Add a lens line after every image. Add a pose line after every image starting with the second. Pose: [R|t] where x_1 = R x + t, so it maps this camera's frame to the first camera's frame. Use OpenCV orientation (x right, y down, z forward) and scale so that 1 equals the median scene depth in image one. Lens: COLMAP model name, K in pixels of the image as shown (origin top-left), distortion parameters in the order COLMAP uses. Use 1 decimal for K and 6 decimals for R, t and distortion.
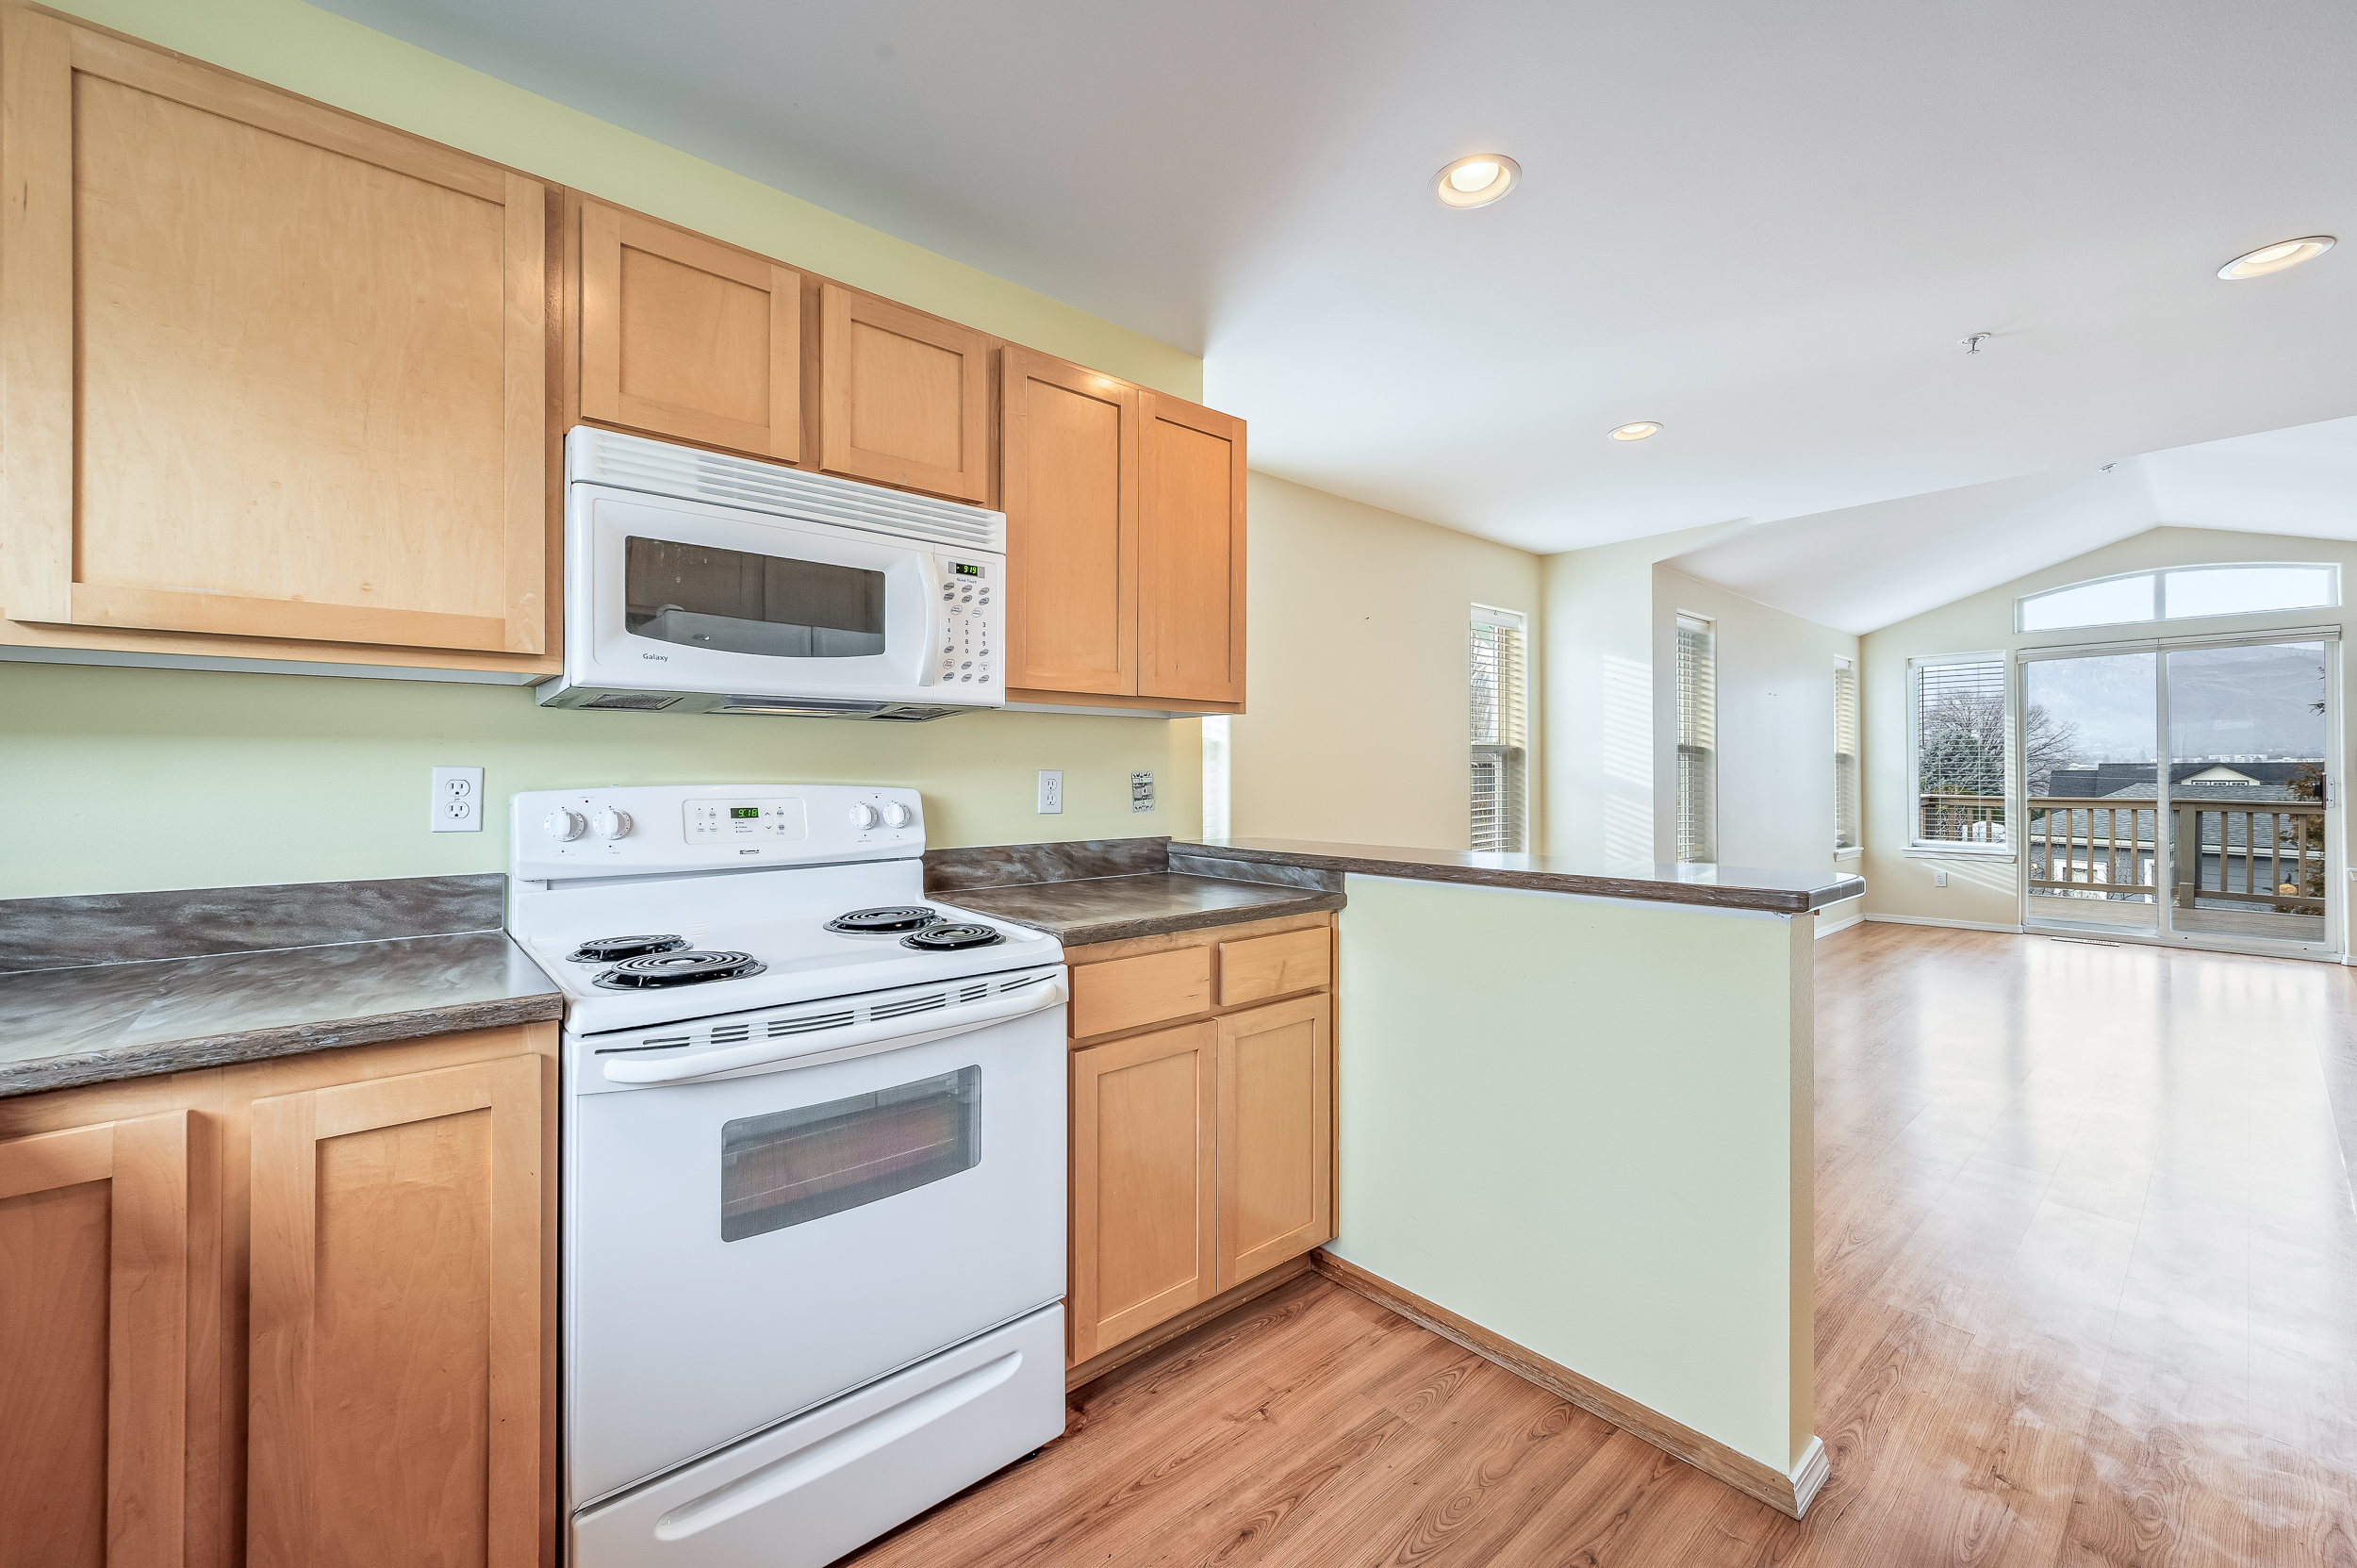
lens RADIAL K [[924.3, 0, 1177.9], [0, 924.3, 769.8], [0, 0, 1]] dist [0.001286, 0.000320]
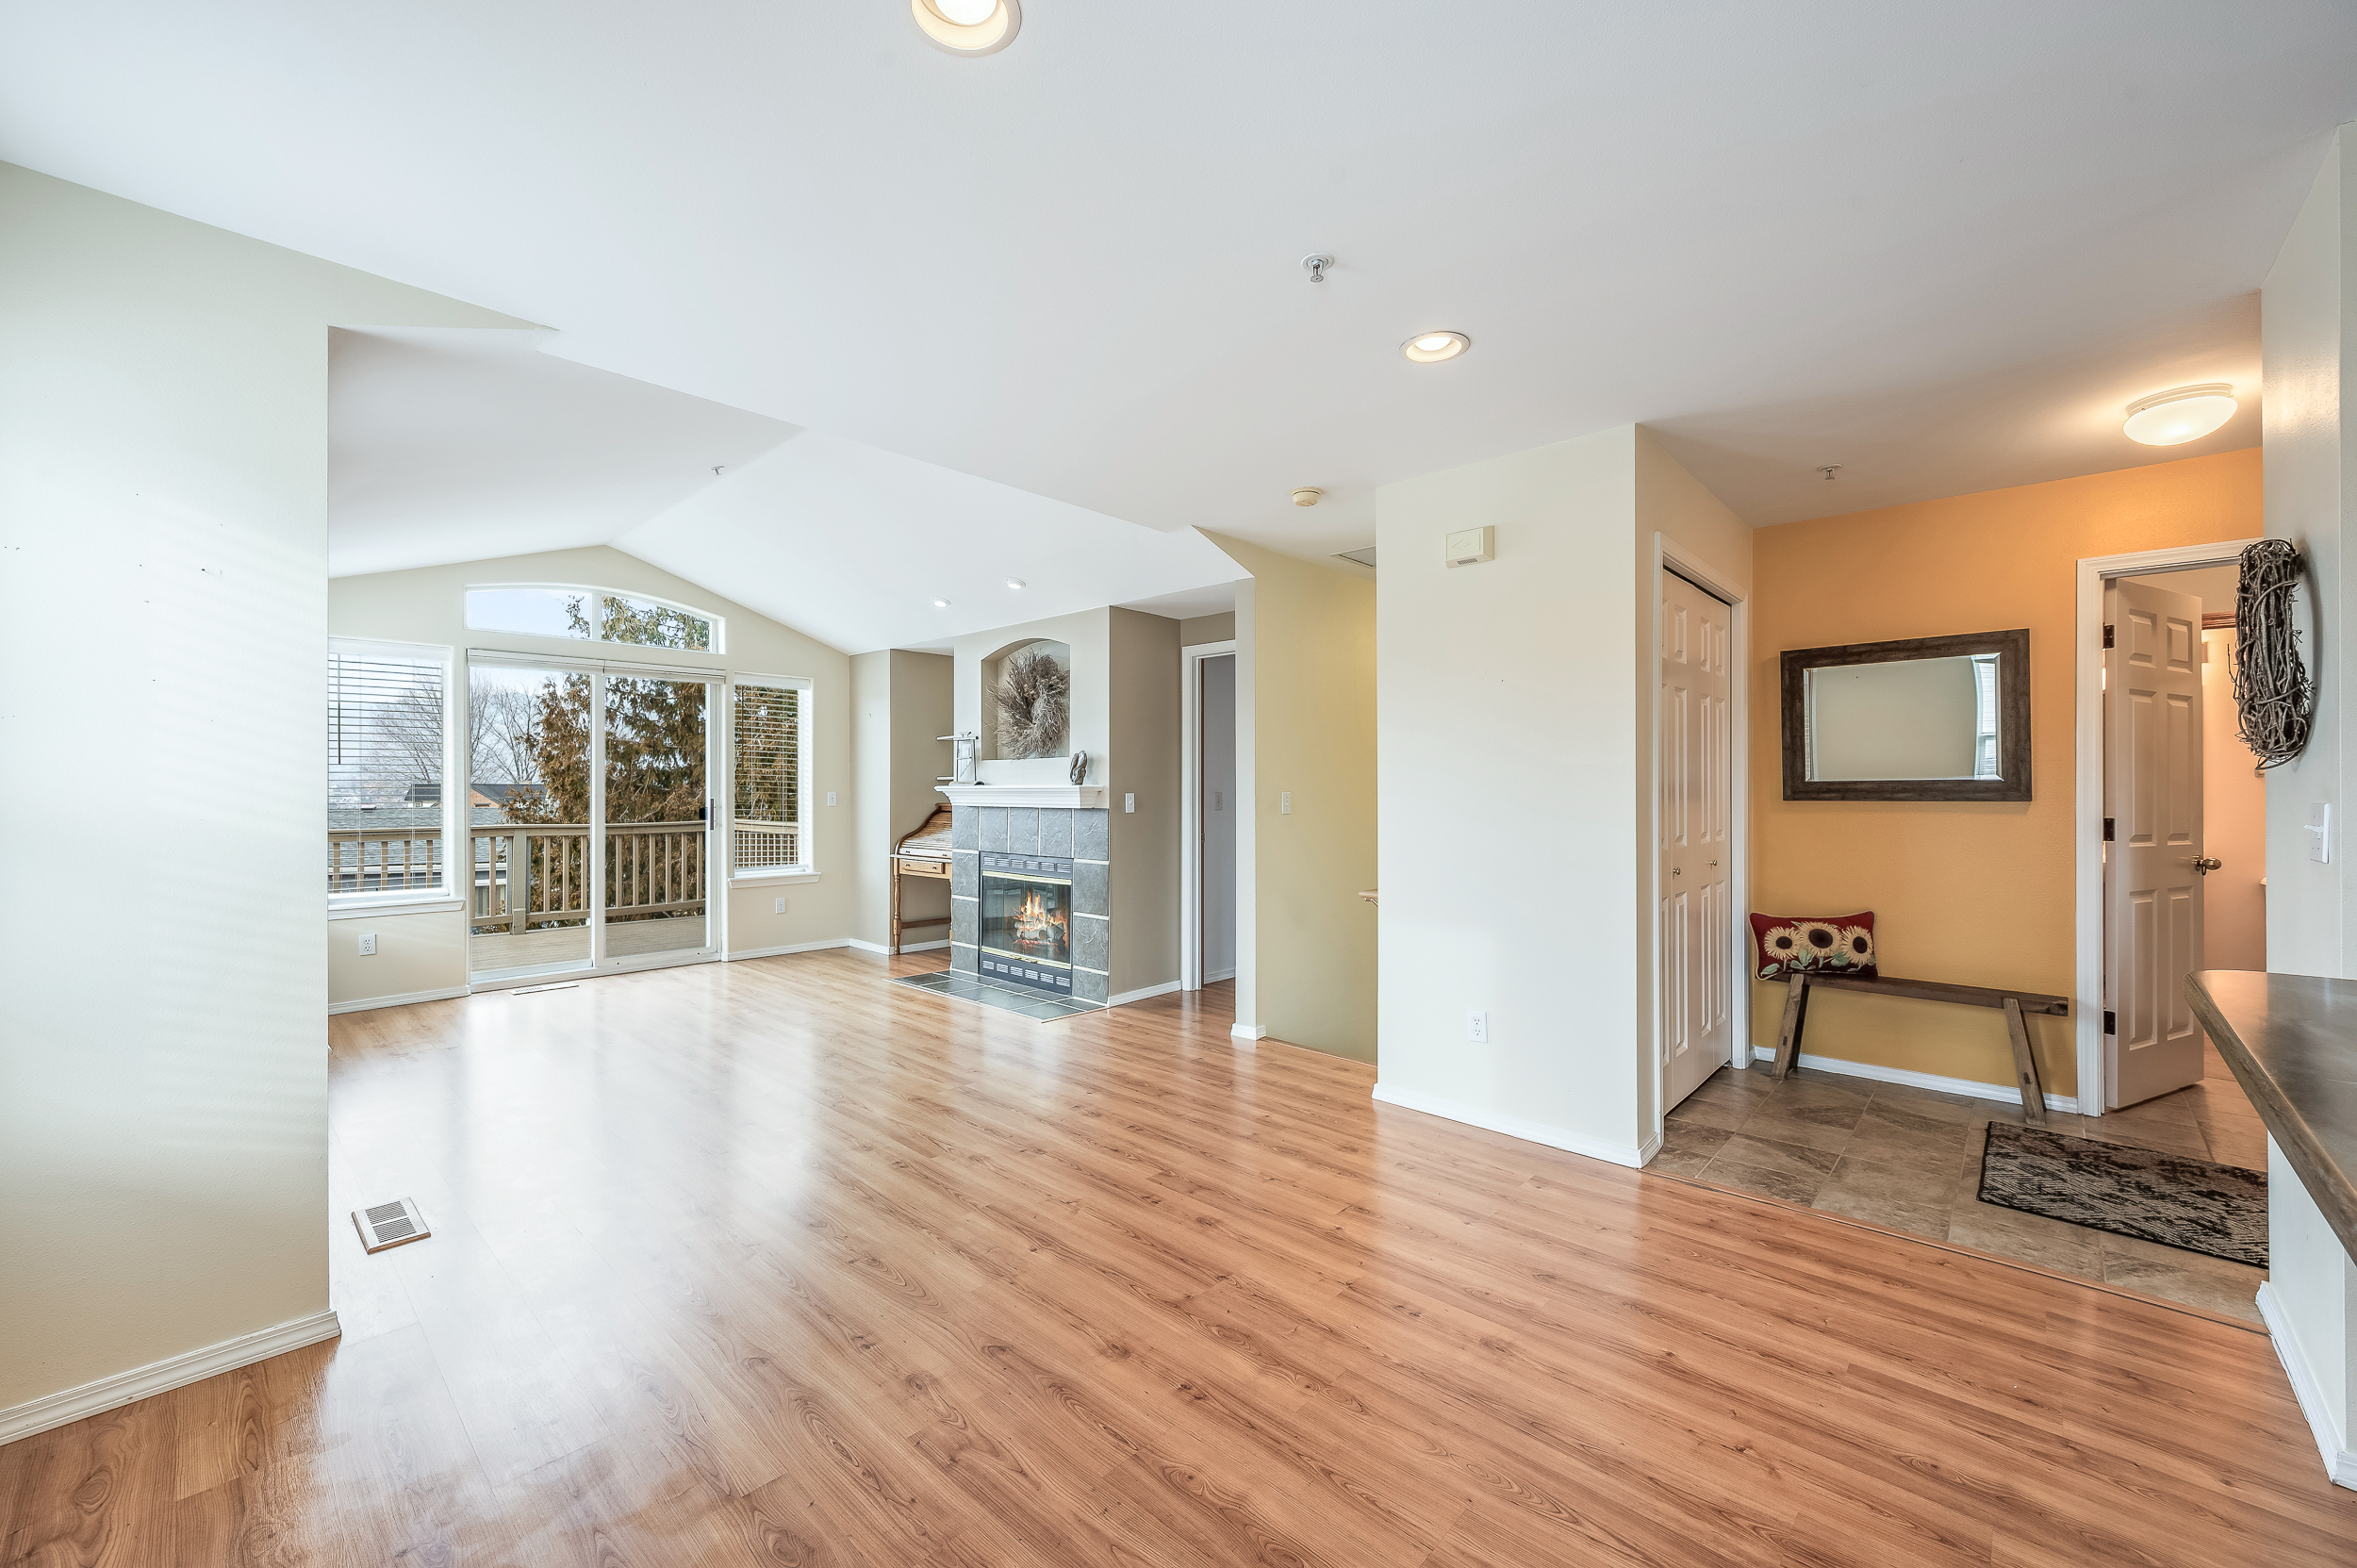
lens RADIAL K [[927.1, 0, 1184.3], [0, 927.1, 786.6], [0, 0, 1]] dist [0.000091, 0.000116]
pose [[-0.110073, 0.005249, 0.993910, 0.023906], [-0.000351, 0.999986, -0.005320, -0.003741], [-0.993923, -0.000934, -0.110070, 0.474223]]
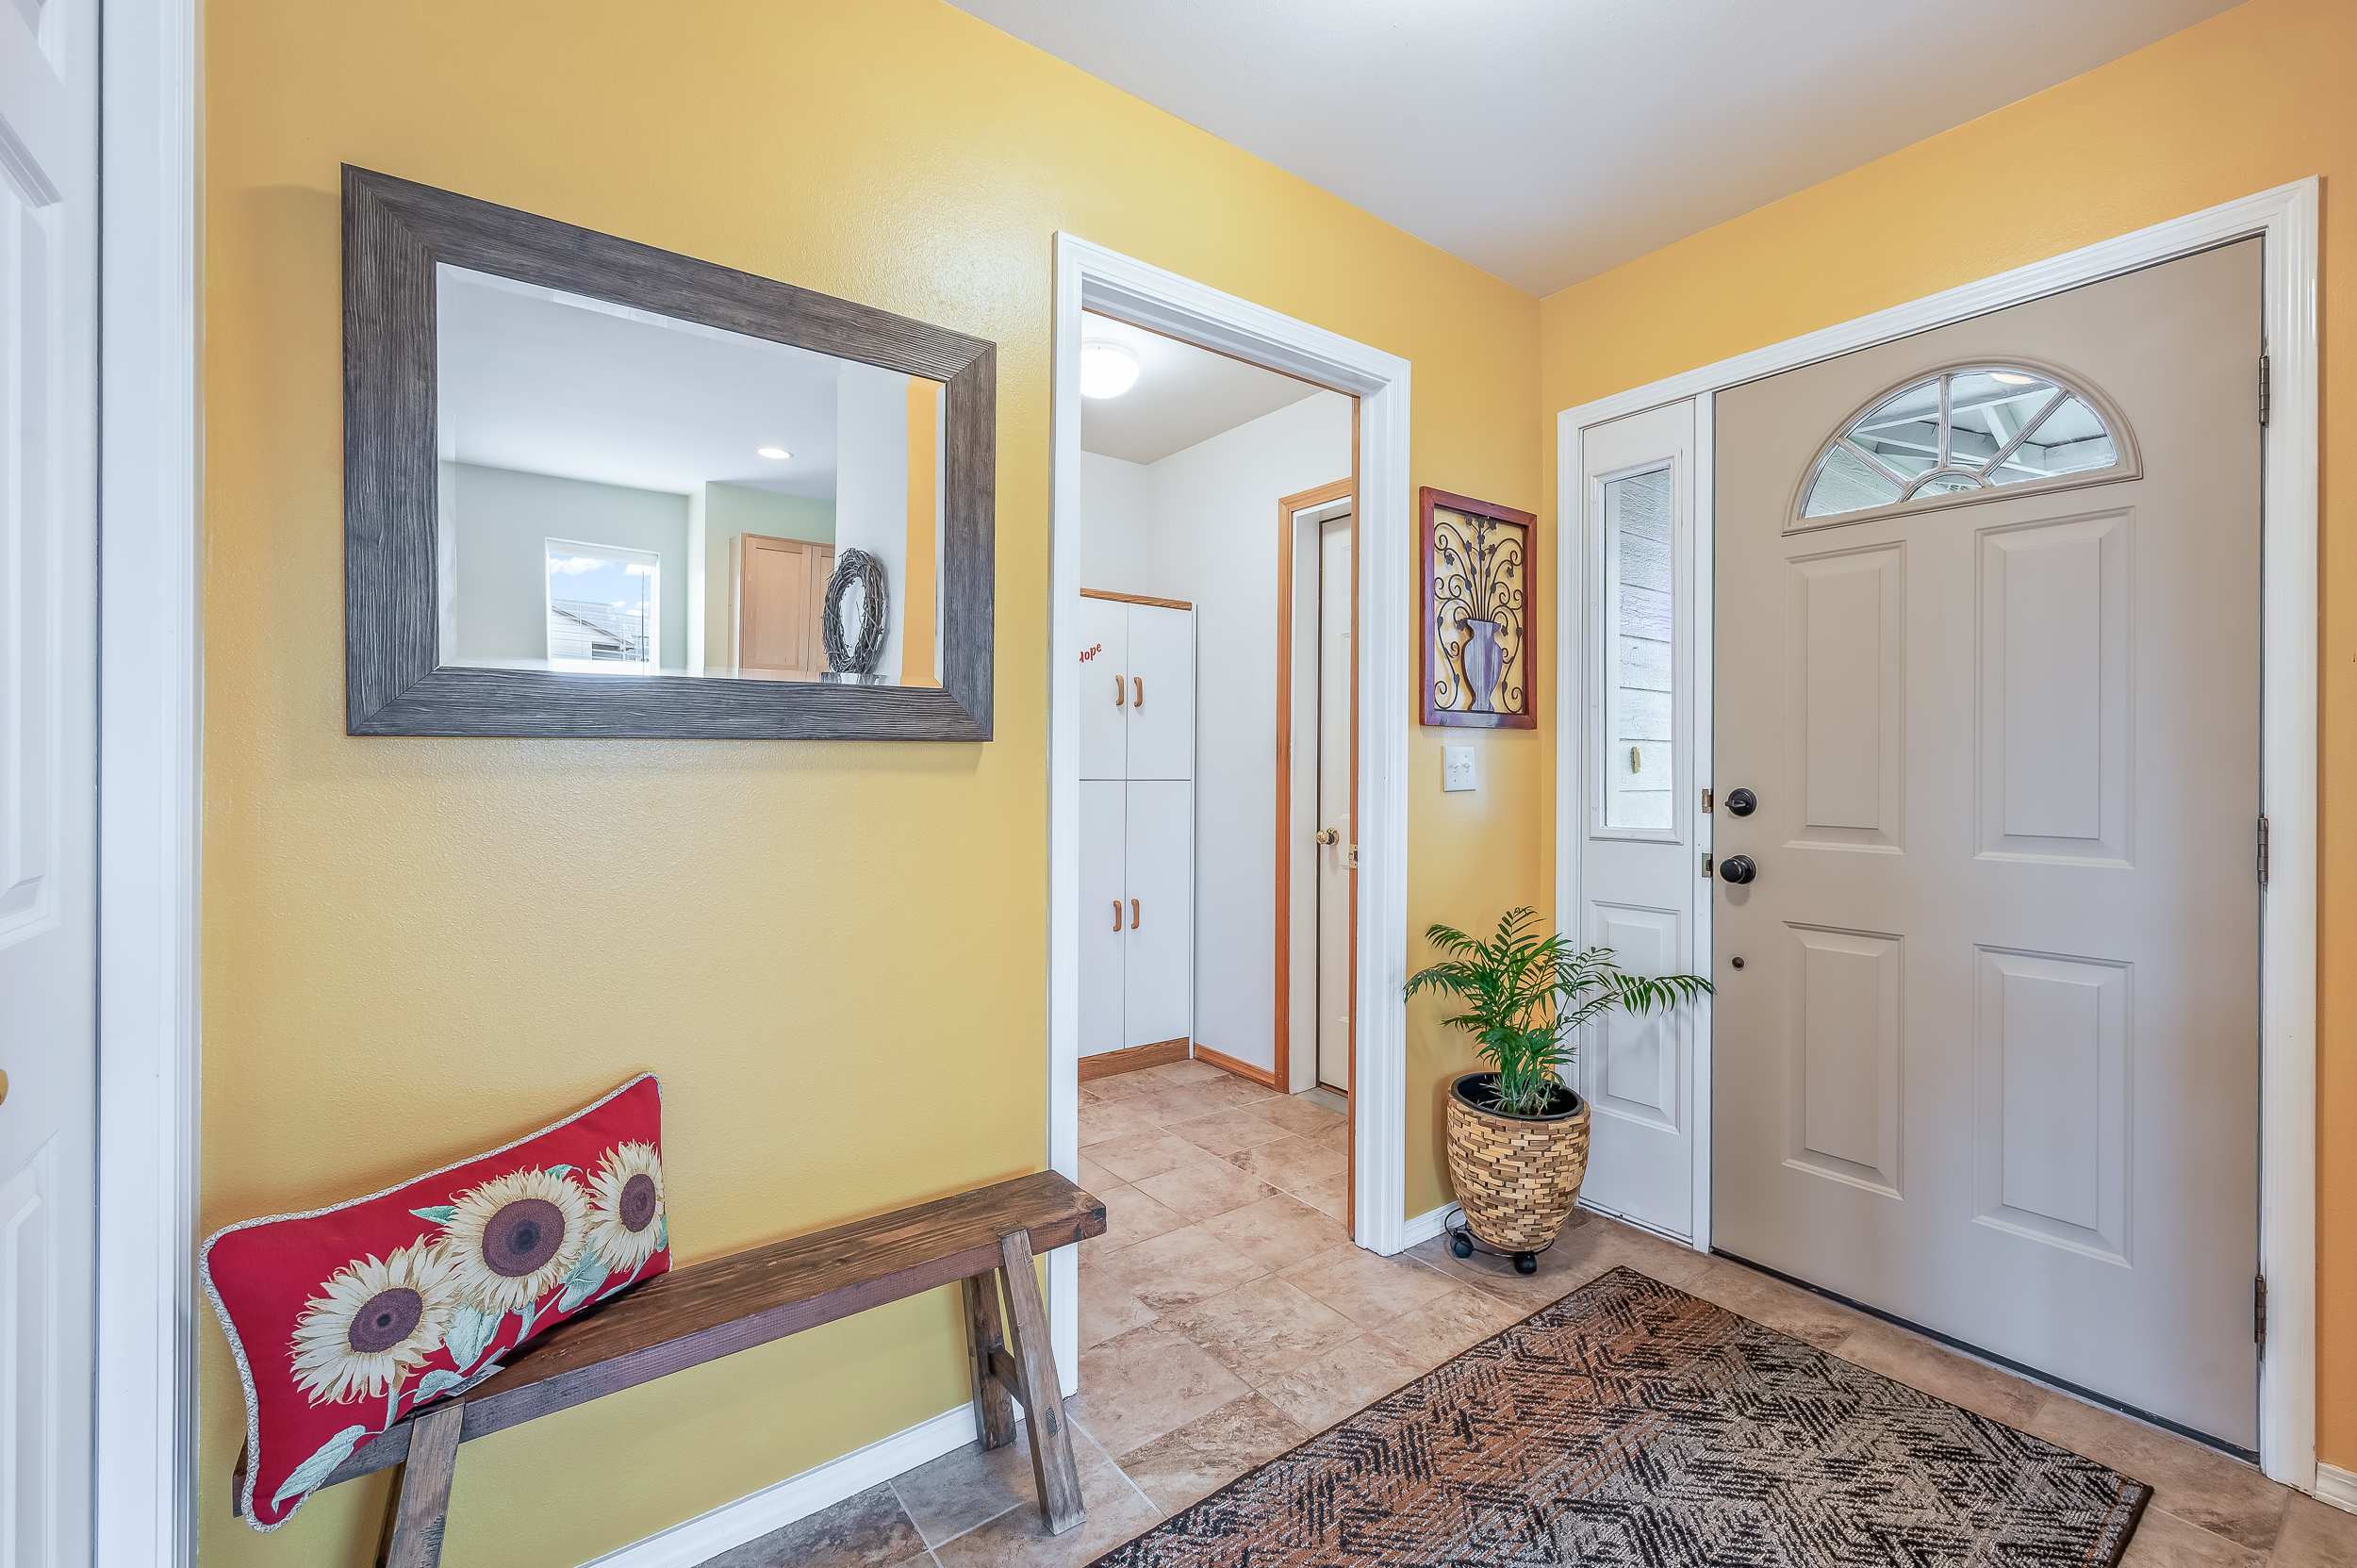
lens RADIAL K [[982.4, 0, 1209.2], [0, 982.4, 766.4], [0, 0, 1]] dist [-0.001894, -0.000030]
pose [[-0.998192, -0.000204, 0.060112, 0.446194], [-0.000353, 0.999997, -0.002460, 0.008429], [-0.060112, -0.002477, -0.998189, 0.163329]]
